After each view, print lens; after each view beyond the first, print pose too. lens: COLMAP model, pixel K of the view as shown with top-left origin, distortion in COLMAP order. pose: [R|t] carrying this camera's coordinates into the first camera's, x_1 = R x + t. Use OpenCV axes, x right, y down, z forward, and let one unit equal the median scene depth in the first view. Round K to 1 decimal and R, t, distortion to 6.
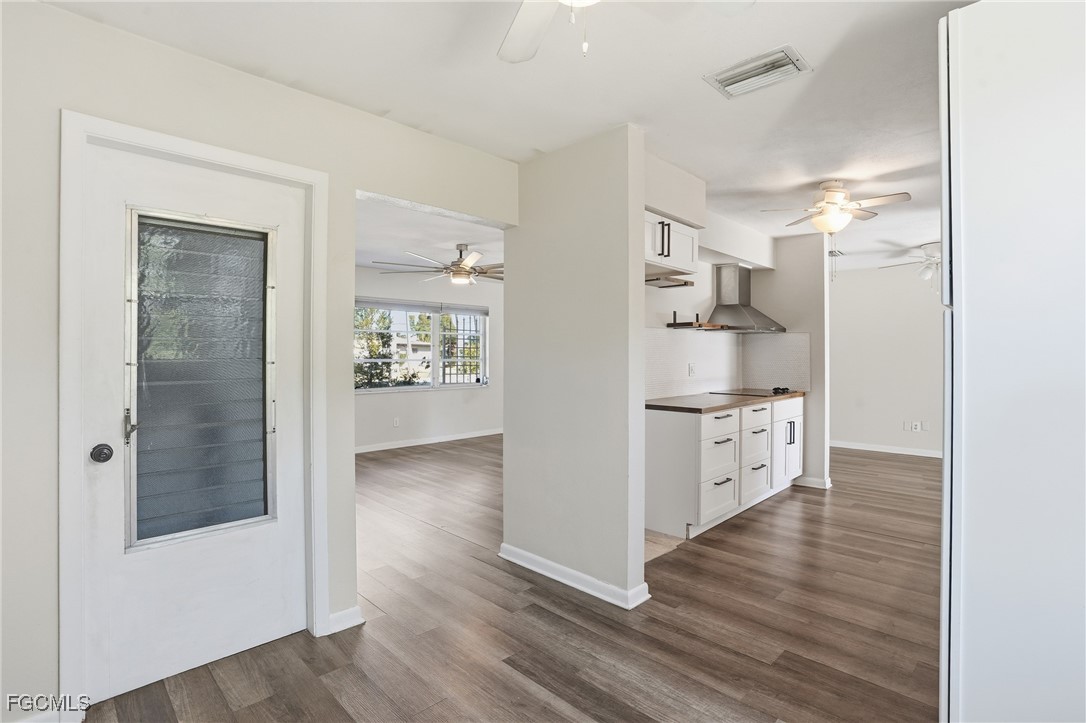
lens RADIAL K [[506.4, 0, 544.2], [0, 506.4, 360.3], [0, 0, 1]] dist [-0.039937, 0.010213]
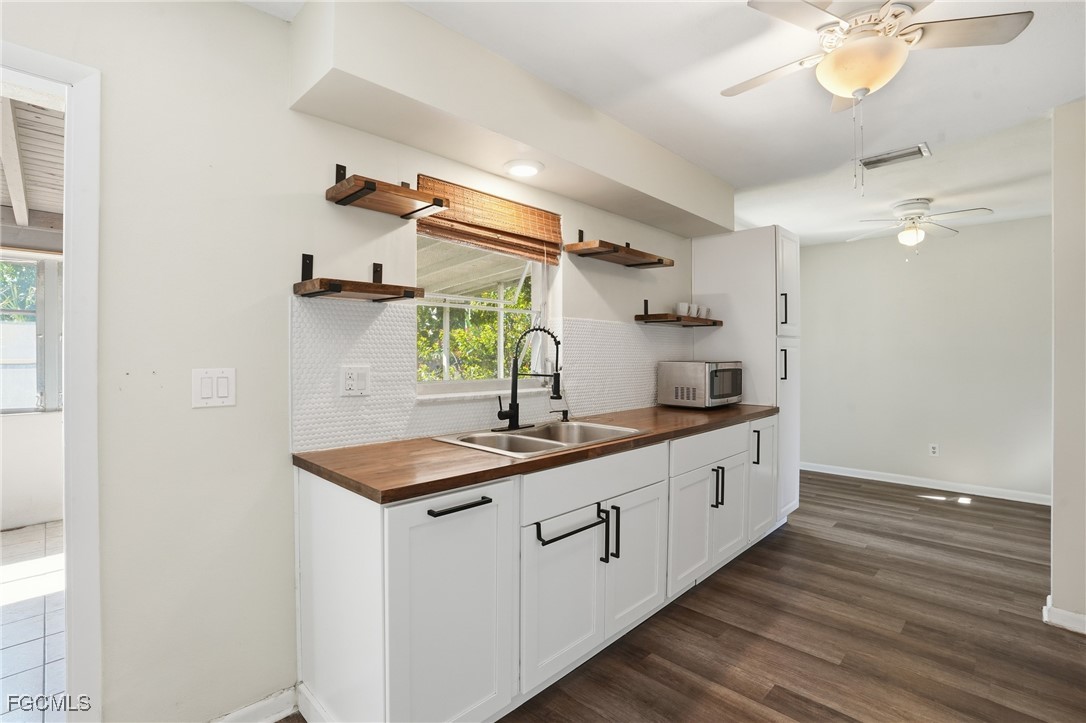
lens RADIAL K [[506.4, 0, 533.6], [0, 506.4, 356.0], [0, 0, 1]] dist [-0.039937, 0.010213]
pose [[-0.999981, -0.002976, -0.005389, 1.064592], [-0.003031, 0.999942, 0.010357, -0.011414], [0.005358, 0.010373, -0.999932, 1.754271]]
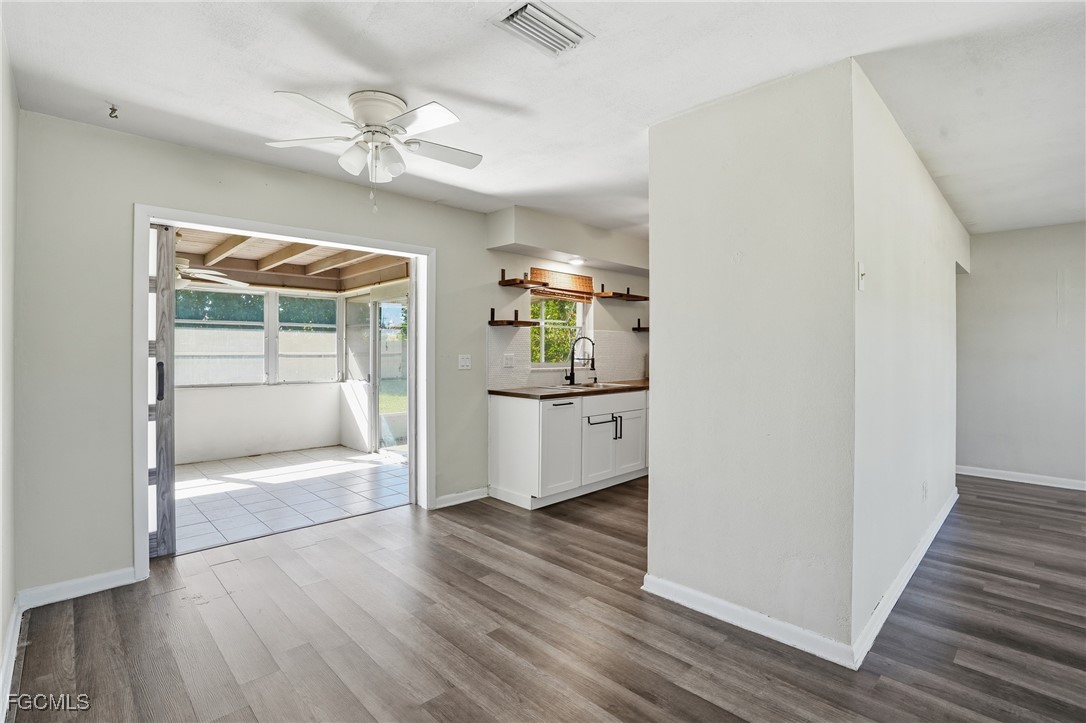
lens RADIAL K [[506.4, 0, 533.6], [0, 506.4, 354.2], [0, 0, 1]] dist [-0.039937, 0.010213]
pose [[-0.999870, -0.003375, 0.015776, 1.197617], [-0.003153, 0.999896, 0.014088, -0.013991], [-0.015822, 0.014036, -0.999776, 2.674676]]
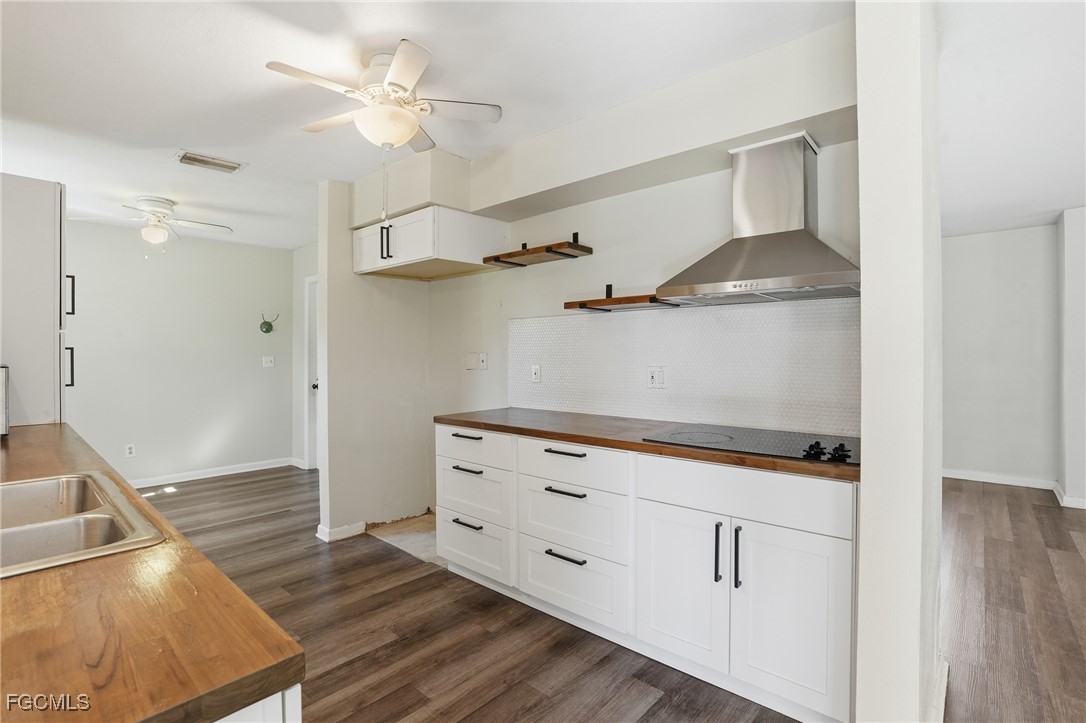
lens RADIAL K [[506.4, 0, 538.8], [0, 506.4, 358.4], [0, 0, 1]] dist [-0.039937, 0.010213]
pose [[0.051506, 0.007587, -0.998644, 1.415840], [-0.005893, 0.999956, 0.007293, -0.008038], [0.998655, 0.005509, 0.051548, 1.376724]]
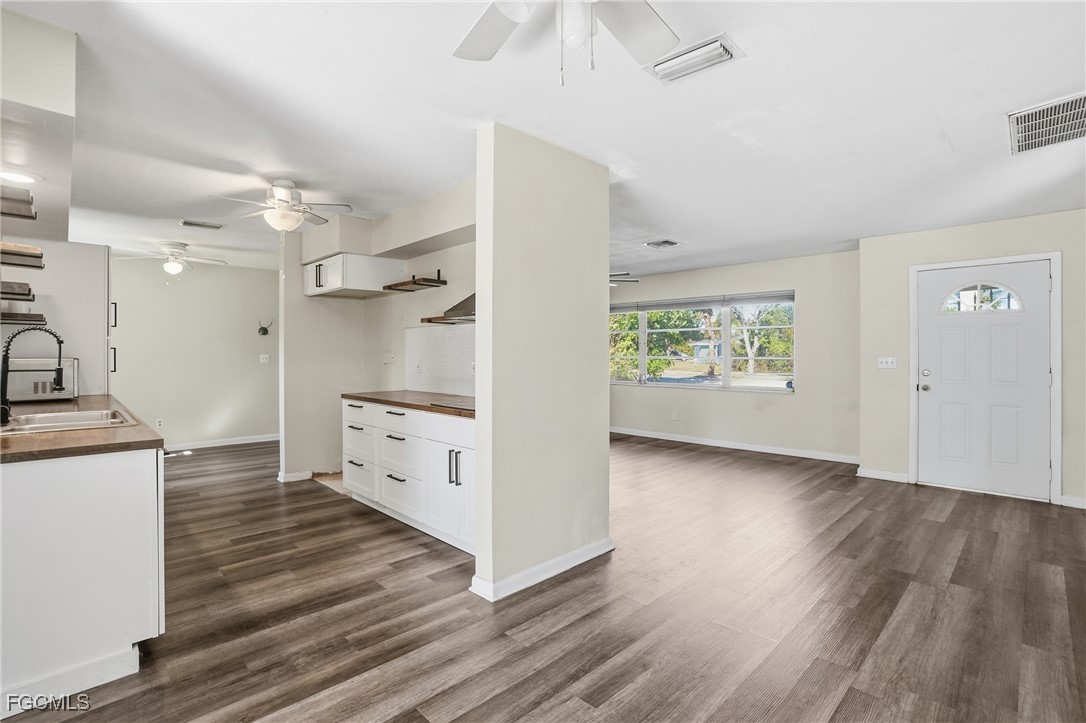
lens RADIAL K [[506.4, 0, 535.4], [0, 506.4, 358.3], [0, 0, 1]] dist [-0.039937, 0.010213]
pose [[-0.019998, 0.009287, -0.999757, 1.902962], [-0.009805, 0.999907, 0.009485, -0.011091], [0.999752, 0.009992, -0.019905, 1.837329]]
